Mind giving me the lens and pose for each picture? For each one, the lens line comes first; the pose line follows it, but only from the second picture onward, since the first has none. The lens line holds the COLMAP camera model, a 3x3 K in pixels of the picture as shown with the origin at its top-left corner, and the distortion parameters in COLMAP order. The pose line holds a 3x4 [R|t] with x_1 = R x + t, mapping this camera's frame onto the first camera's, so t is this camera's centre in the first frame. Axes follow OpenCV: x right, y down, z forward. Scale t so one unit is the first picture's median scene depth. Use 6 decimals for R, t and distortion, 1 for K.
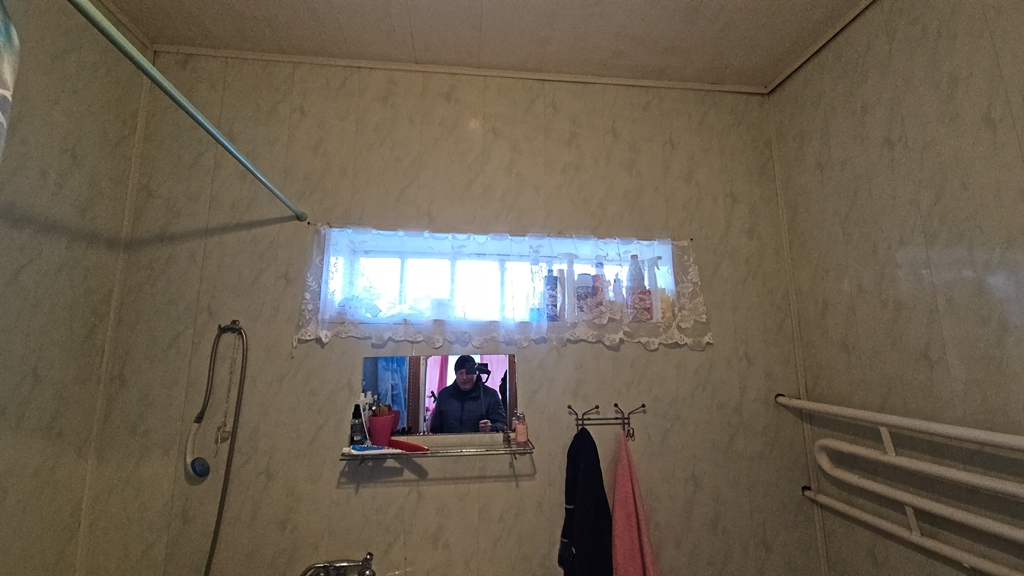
lens RADIAL K [[413.4, 0, 510.7], [0, 413.4, 284.5], [0, 0, 1]] dist [0.006215, -0.004363]
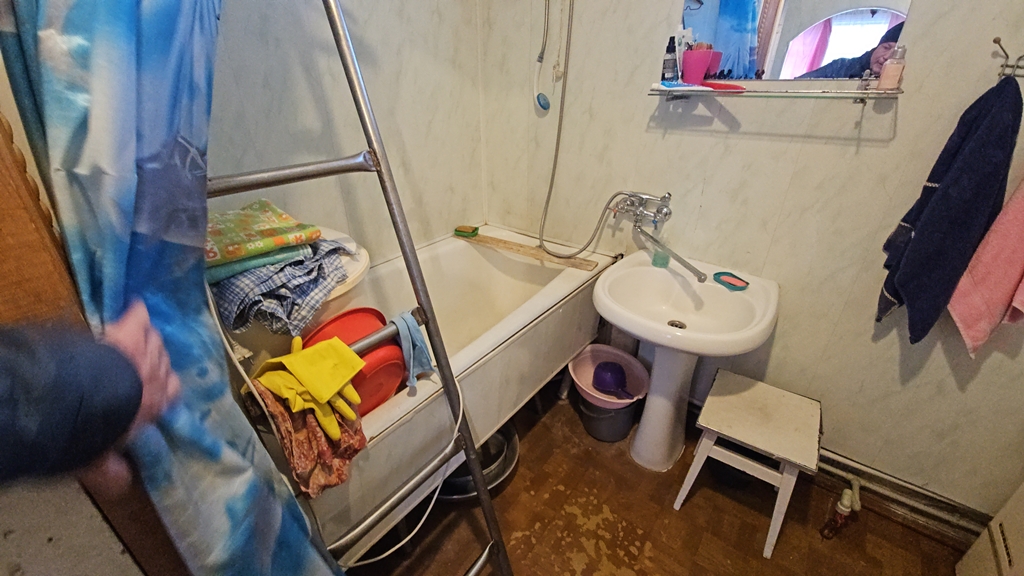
lens RADIAL K [[413.4, 0, 512.3], [0, 413.4, 291.7], [0, 0, 1]] dist [0.006215, -0.004363]
pose [[0.736798, 0.316428, -0.597497, 0.091700], [0.109032, 0.816548, 0.566887, 0.186085], [0.667264, -0.482827, 0.567130, -0.030016]]
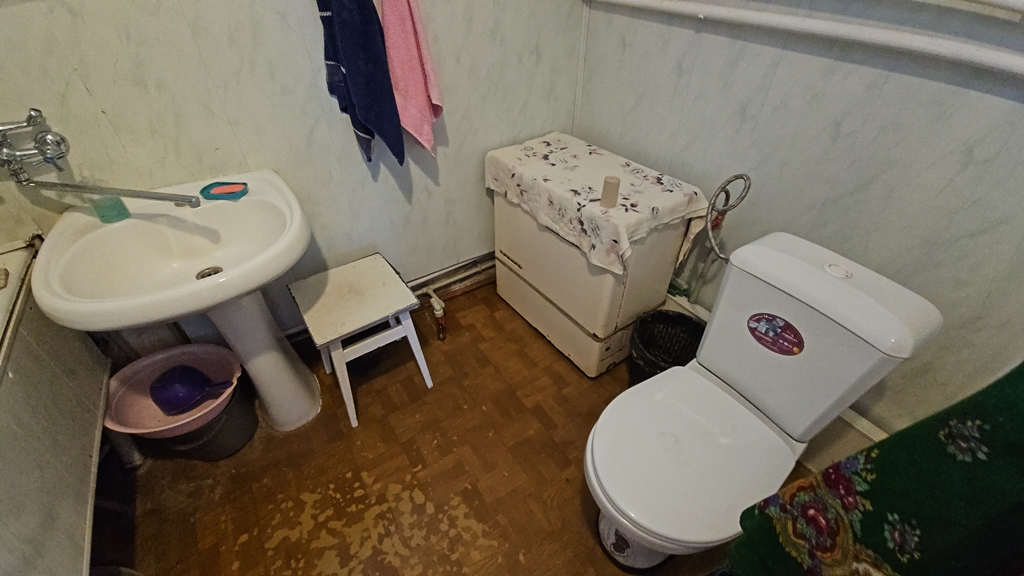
lens RADIAL K [[413.4, 0, 510.0], [0, 413.4, 291.6], [0, 0, 1]] dist [0.006215, -0.004363]
pose [[0.881552, -0.305269, 0.360106, 0.010158], [-0.075752, 0.661442, 0.746161, 0.280238], [-0.465969, -0.685058, 0.559971, 0.063064]]
